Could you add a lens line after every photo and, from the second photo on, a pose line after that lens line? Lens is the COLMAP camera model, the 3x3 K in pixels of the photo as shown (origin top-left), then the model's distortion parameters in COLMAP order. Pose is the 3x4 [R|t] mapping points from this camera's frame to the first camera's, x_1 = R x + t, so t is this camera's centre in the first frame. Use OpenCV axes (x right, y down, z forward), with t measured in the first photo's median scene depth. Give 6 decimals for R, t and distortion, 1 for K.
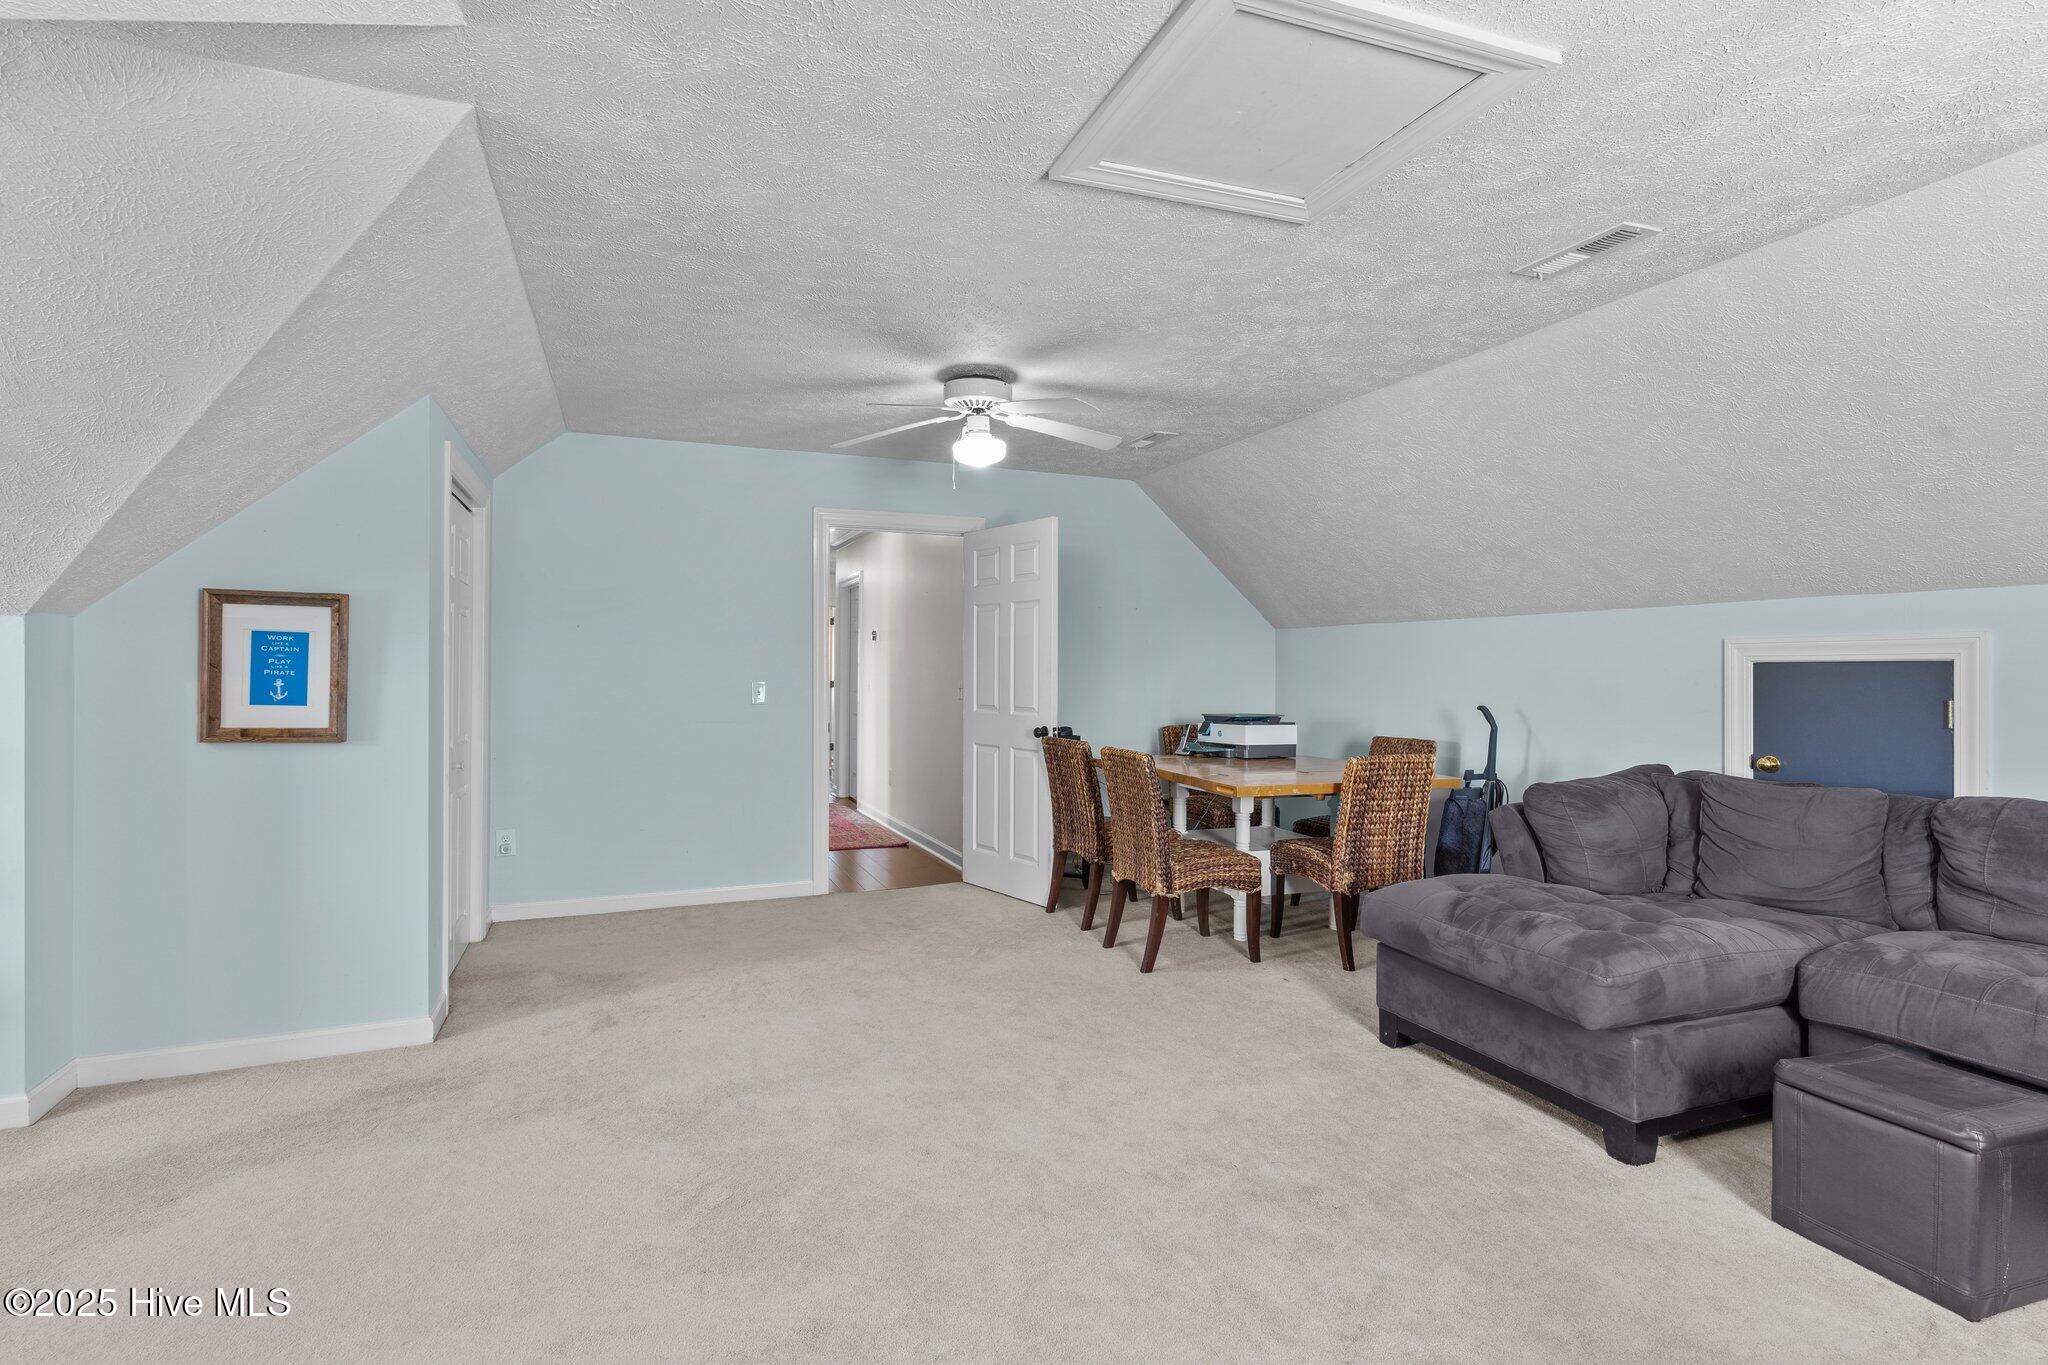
lens RADIAL K [[991.6, 0, 1024.7], [0, 991.6, 676.2], [0, 0, 1]] dist [0.011255, -0.000512]
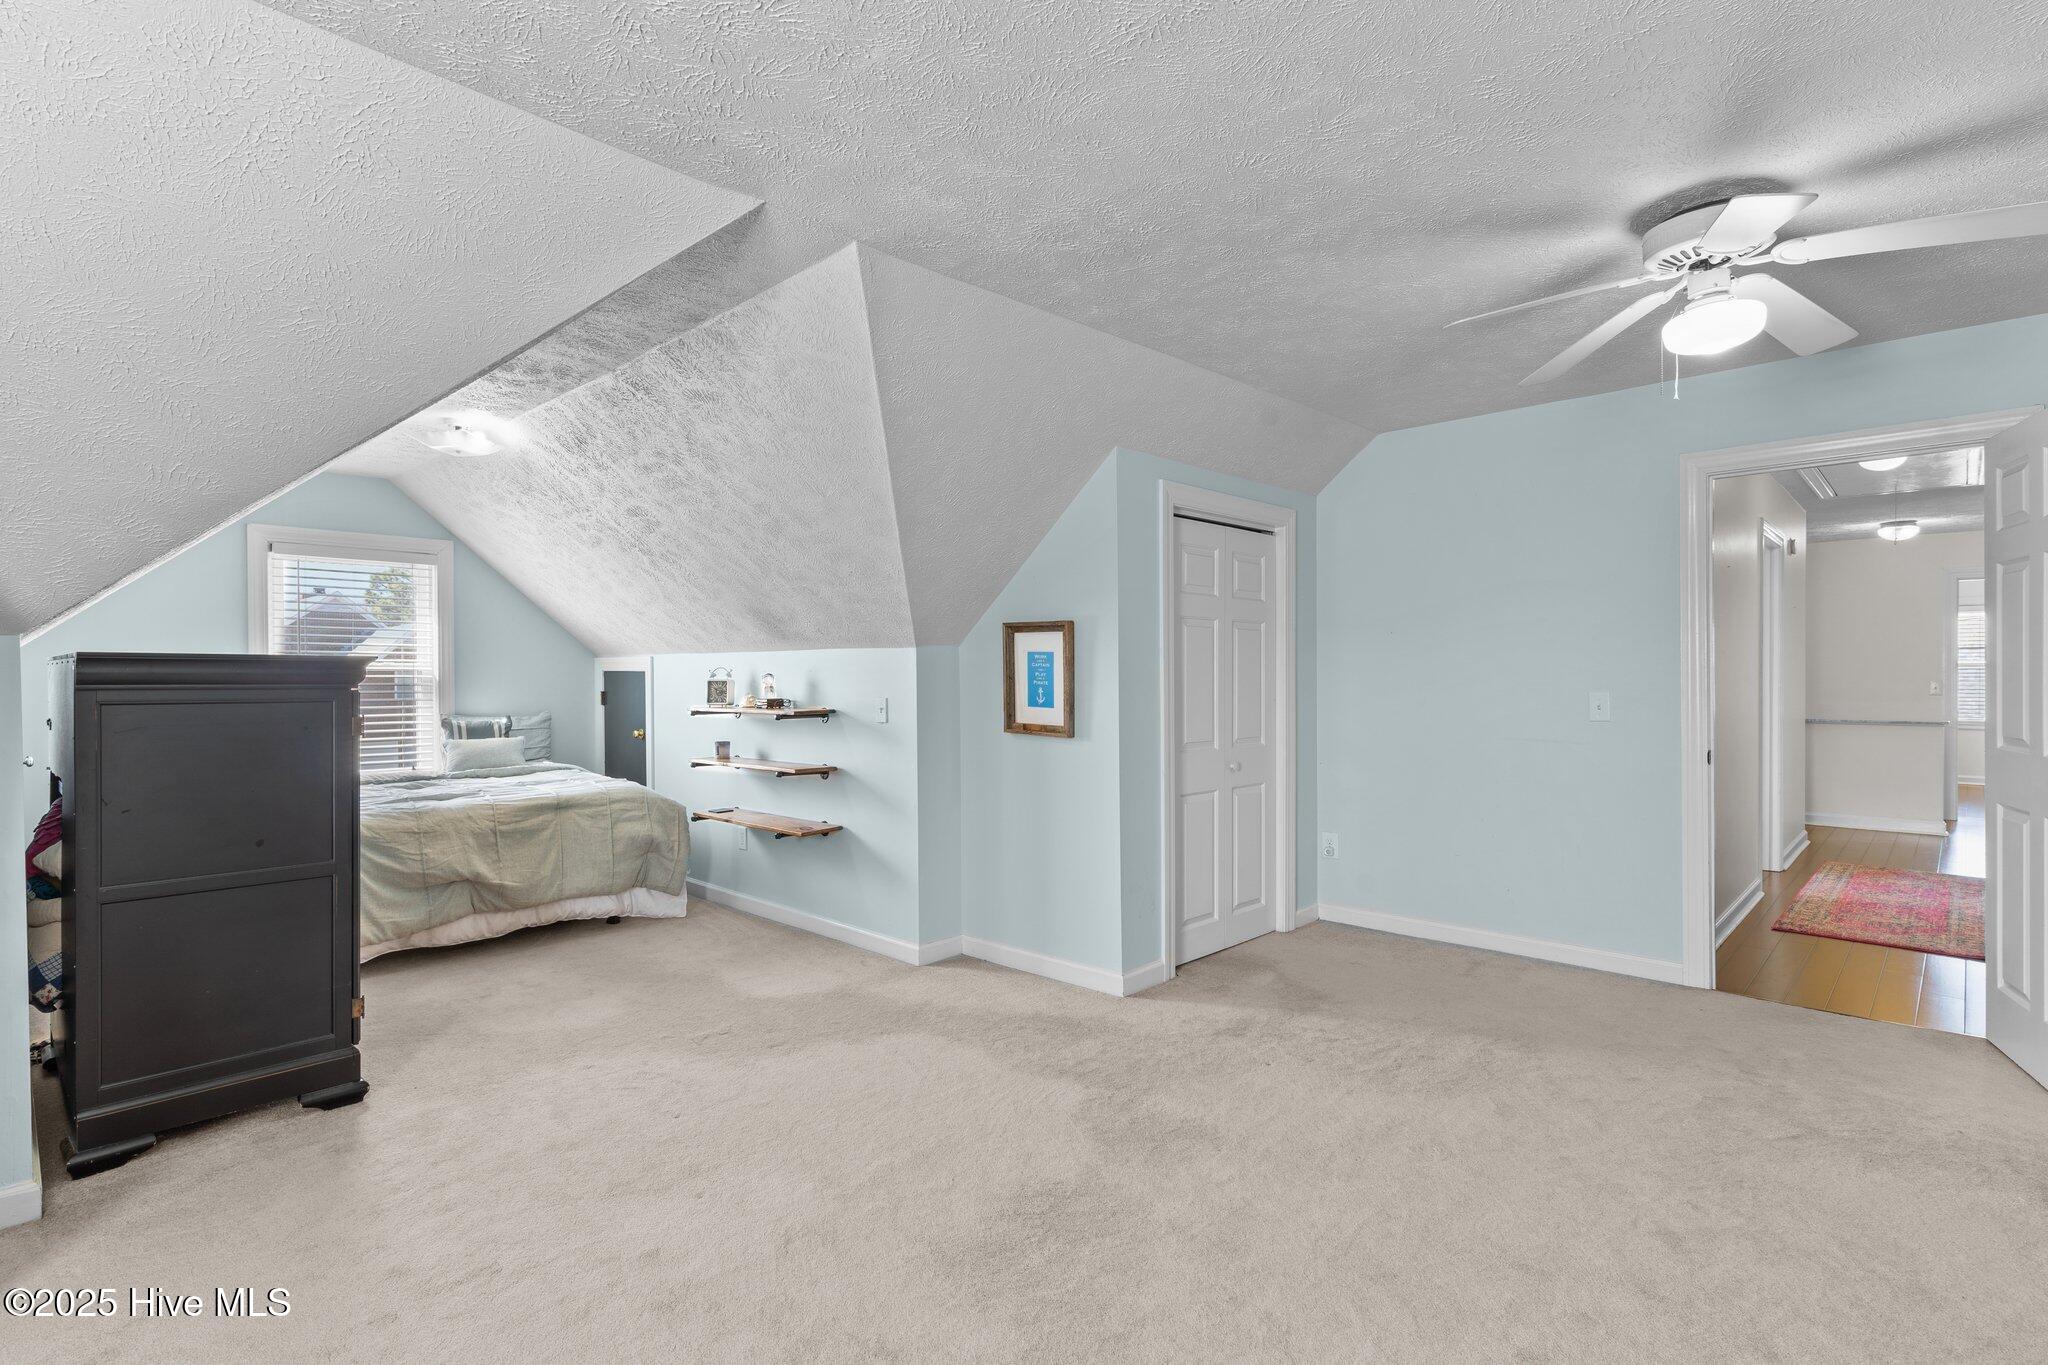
lens RADIAL K [[991.6, 0, 1012.7], [0, 991.6, 682.7], [0, 0, 1]] dist [0.011255, -0.000512]
pose [[0.397973, -0.000252, -0.917397, 0.452377], [0.000887, 1.000000, 0.000110, -0.003774], [0.917397, -0.000858, 0.397973, 0.439332]]
